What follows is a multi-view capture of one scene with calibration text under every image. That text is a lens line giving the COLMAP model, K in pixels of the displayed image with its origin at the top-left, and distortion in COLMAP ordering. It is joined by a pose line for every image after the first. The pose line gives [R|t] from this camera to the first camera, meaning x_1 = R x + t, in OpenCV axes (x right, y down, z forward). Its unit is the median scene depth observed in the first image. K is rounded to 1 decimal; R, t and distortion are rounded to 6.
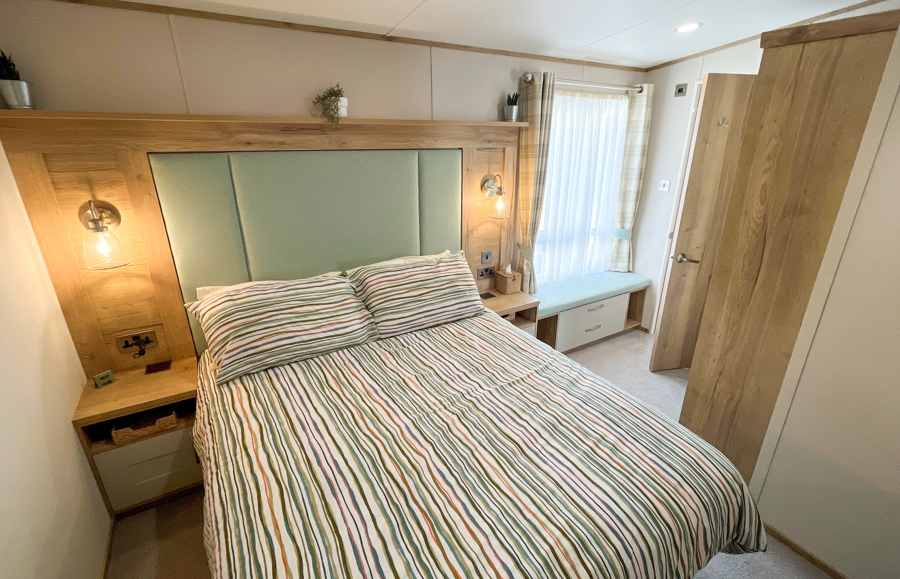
lens RADIAL K [[417.5, 0, 459.0], [0, 417.5, 288.8], [0, 0, 1]] dist [-0.003004, -0.001042]
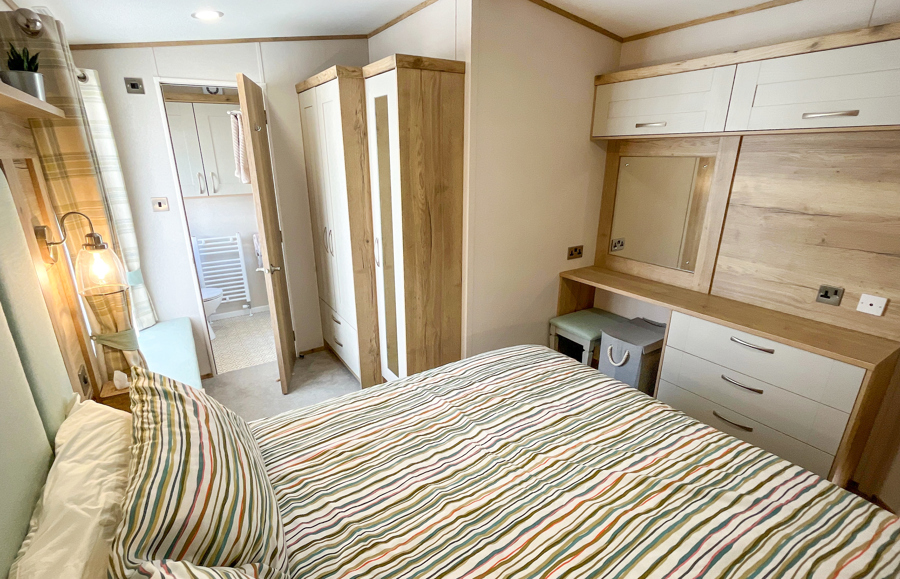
lens RADIAL K [[417.5, 0, 459.0], [0, 417.5, 288.8], [0, 0, 1]] dist [-0.003004, -0.001042]
pose [[-0.004266, -0.317340, 0.948302, -0.609955], [0.356515, 0.885513, 0.297932, -0.264049], [-0.934280, 0.339355, 0.109358, 0.823558]]
